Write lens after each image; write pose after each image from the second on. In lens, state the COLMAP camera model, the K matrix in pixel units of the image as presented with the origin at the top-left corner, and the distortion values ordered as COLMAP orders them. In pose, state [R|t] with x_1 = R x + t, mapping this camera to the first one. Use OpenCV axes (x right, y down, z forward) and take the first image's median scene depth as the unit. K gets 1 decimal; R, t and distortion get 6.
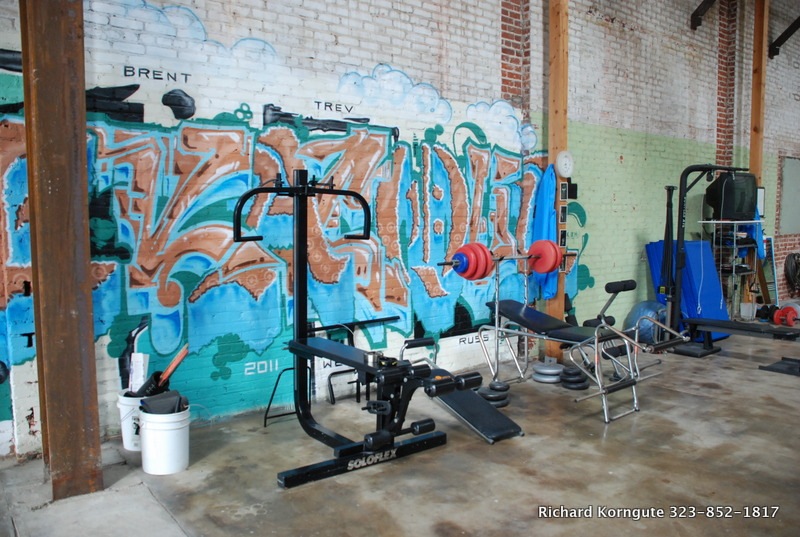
lens RADIAL K [[637.3, 0, 399.7], [0, 637.3, 269.2], [0, 0, 1]] dist [-0.113660, 0.062304]
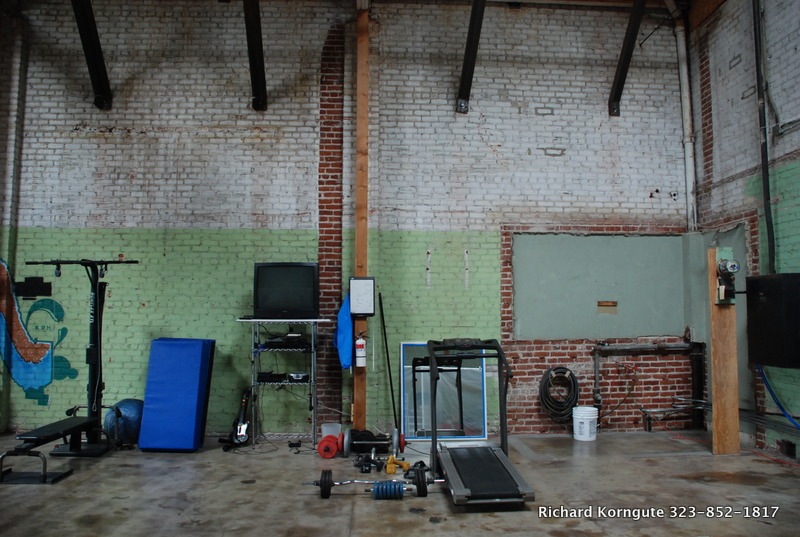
lens RADIAL K [[637.3, 0, 405.3], [0, 637.3, 282.9], [0, 0, 1]] dist [-0.113660, 0.062304]
pose [[0.818887, -0.031592, -0.573084, 1.313387], [-0.055091, 0.989548, -0.133269, -0.022231], [0.571304, 0.140704, 0.808588, 0.439429]]
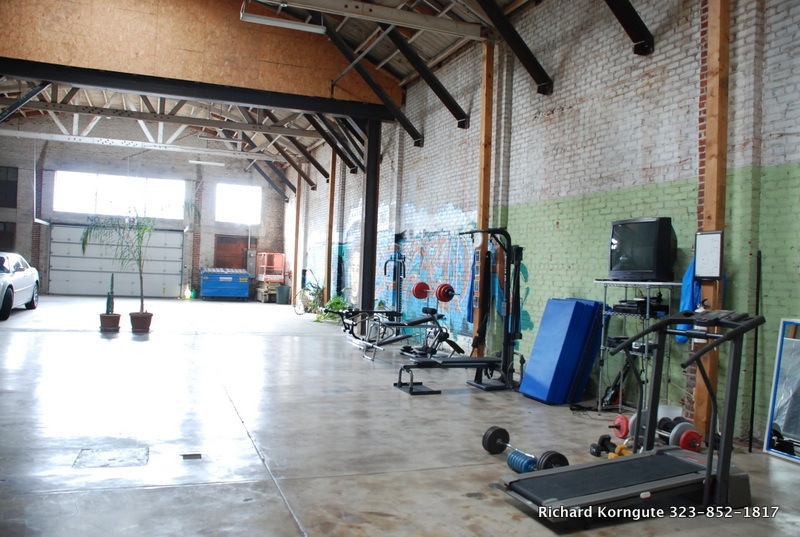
lens RADIAL K [[637.3, 0, 397.0], [0, 637.3, 273.4], [0, 0, 1]] dist [-0.113660, 0.062304]
pose [[-0.281747, -0.009126, -0.959445, 1.530414], [-0.120106, 0.992425, 0.025831, -0.080774], [0.951942, 0.122513, -0.280709, 1.046825]]
